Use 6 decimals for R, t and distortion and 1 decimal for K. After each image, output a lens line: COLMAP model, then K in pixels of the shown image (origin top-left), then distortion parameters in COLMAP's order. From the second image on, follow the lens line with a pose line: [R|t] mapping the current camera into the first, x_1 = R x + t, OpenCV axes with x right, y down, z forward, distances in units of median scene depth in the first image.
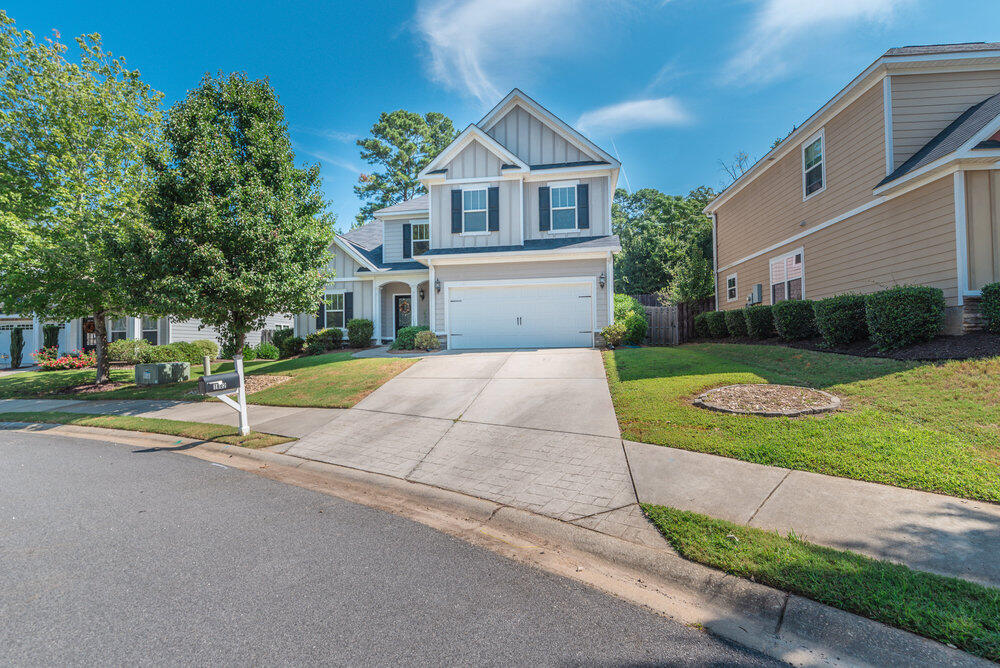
lens RADIAL K [[441.9, 0, 500.6], [0, 441.9, 337.2], [0, 0, 1]] dist [0.001303, 0.000027]
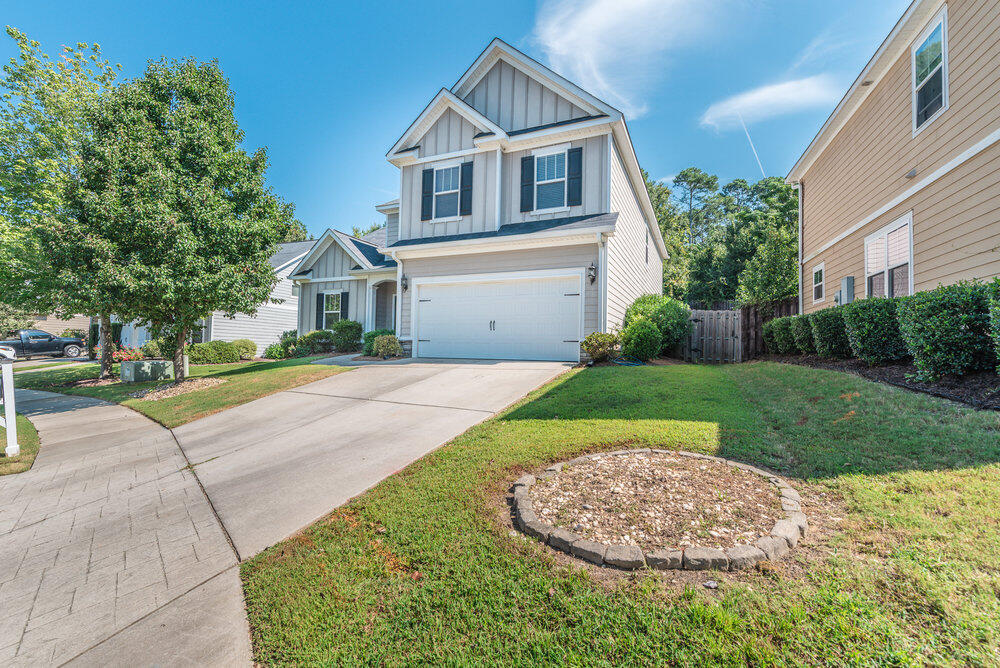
lens RADIAL K [[439.0, 0, 495.3], [0, 439.0, 338.1], [0, 0, 1]] dist [0.001261, -0.000450]
pose [[0.964818, 0.024351, -0.261788, 0.256350], [-0.027223, 0.999602, -0.007350, -0.007922], [0.261505, 0.014219, 0.965097, 0.232003]]
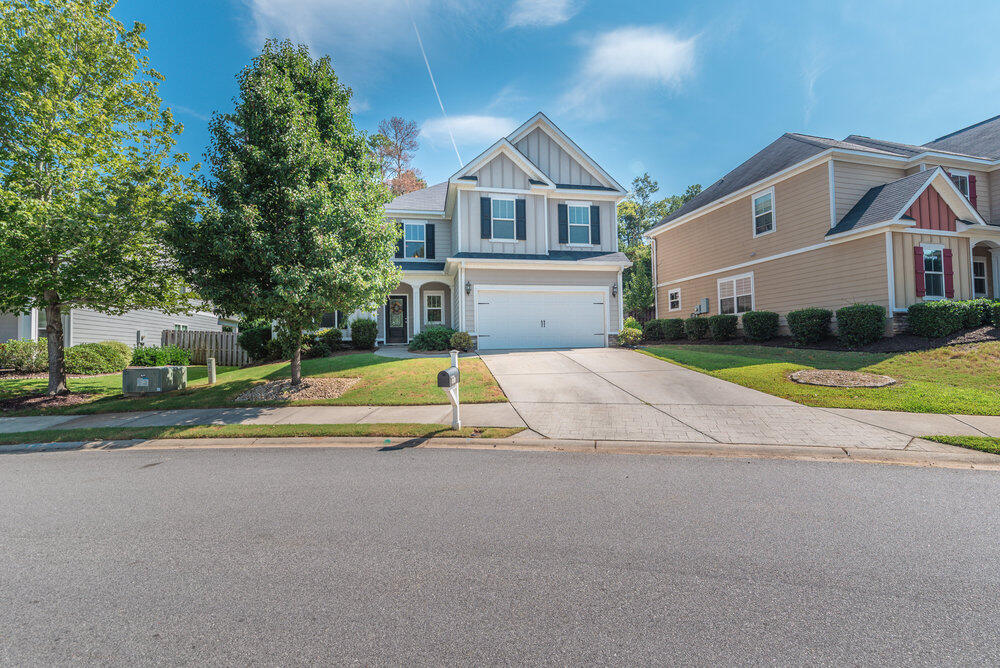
lens RADIAL K [[448.9, 0, 499.0], [0, 448.9, 336.6], [0, 0, 1]] dist [0.004173, 0.000311]
pose [[0.937748, 0.008035, 0.347223, -0.444597], [-0.002558, 0.999865, -0.016228, 0.013470], [-0.347306, 0.014330, 0.937642, -0.003307]]
